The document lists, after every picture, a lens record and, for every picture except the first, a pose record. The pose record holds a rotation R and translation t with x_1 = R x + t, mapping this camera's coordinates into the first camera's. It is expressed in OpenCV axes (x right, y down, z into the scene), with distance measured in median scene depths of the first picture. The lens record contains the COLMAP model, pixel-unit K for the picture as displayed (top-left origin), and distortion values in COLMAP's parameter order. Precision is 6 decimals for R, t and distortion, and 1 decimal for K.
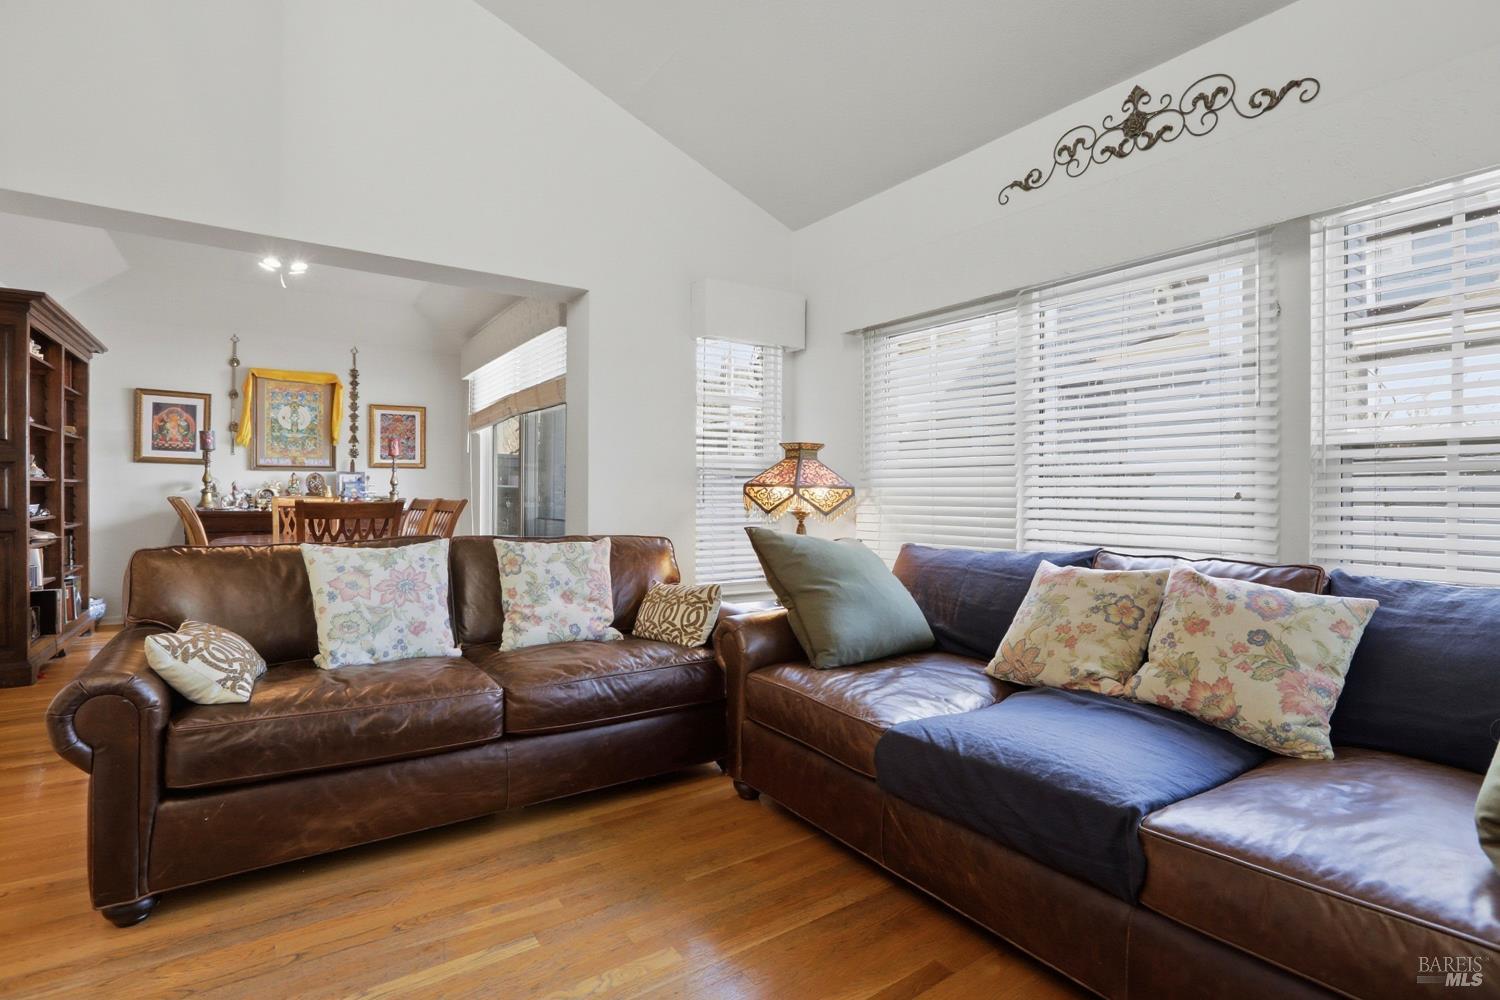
lens RADIAL K [[716.3, 0, 750.5], [0, 716.3, 501.5], [0, 0, 1]] dist [-0.032531, 0.008562]
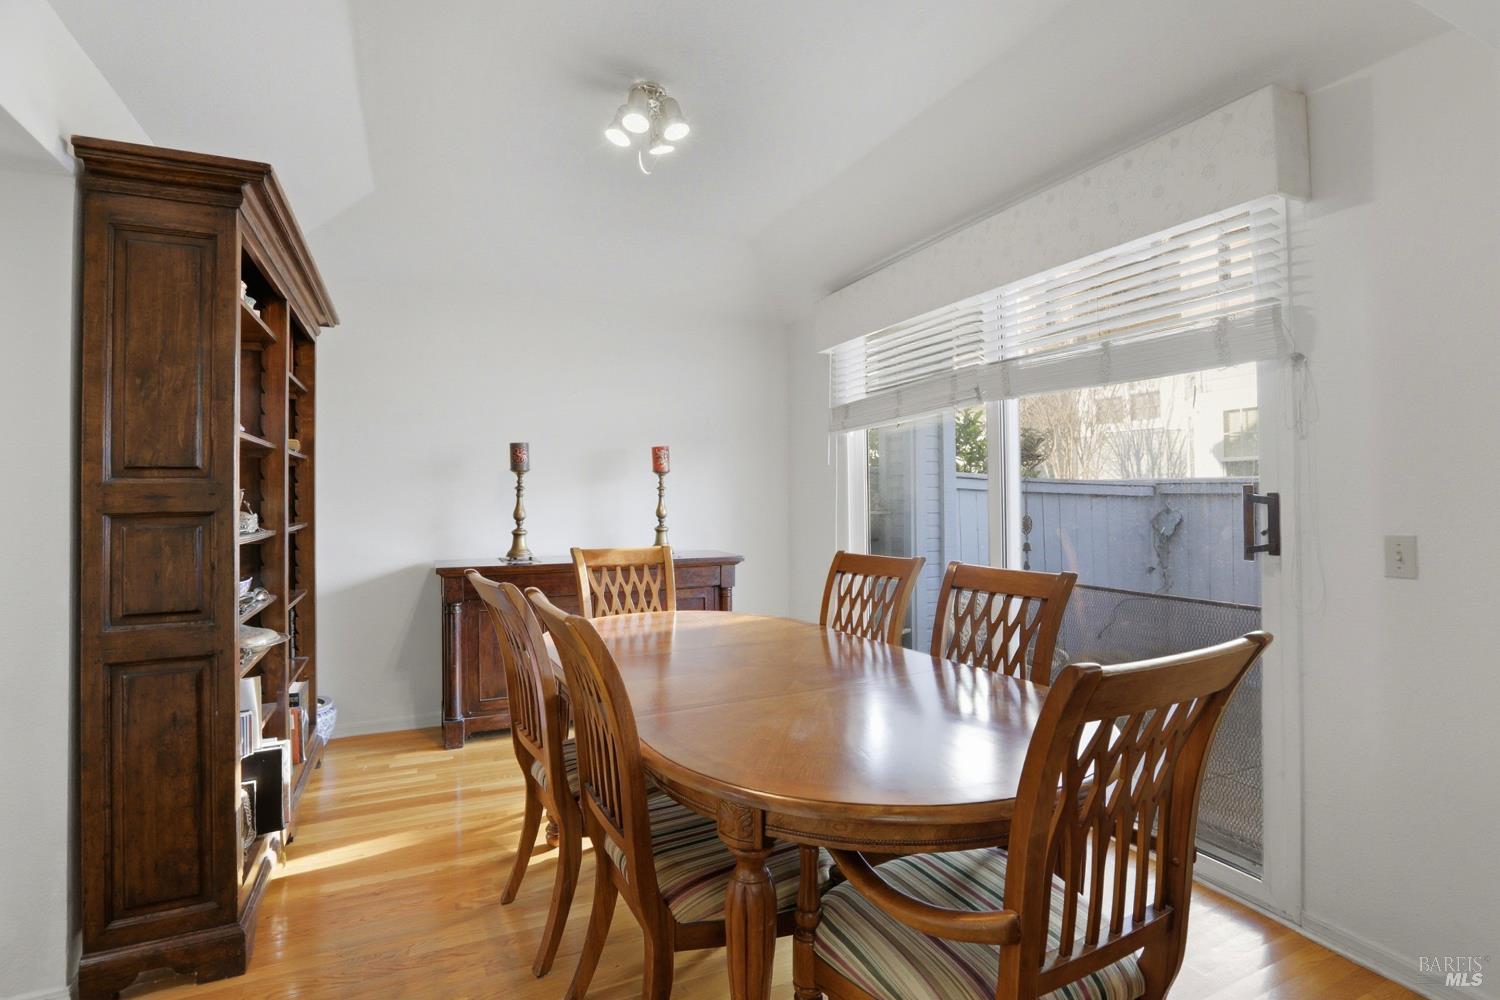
lens RADIAL K [[716.3, 0, 745.3], [0, 716.3, 488.7], [0, 0, 1]] dist [-0.032531, 0.008562]
pose [[0.985235, -0.013062, -0.170708, -0.524773], [0.009963, 0.999770, -0.018994, -0.053627], [0.170917, 0.017013, 0.985139, 0.502316]]
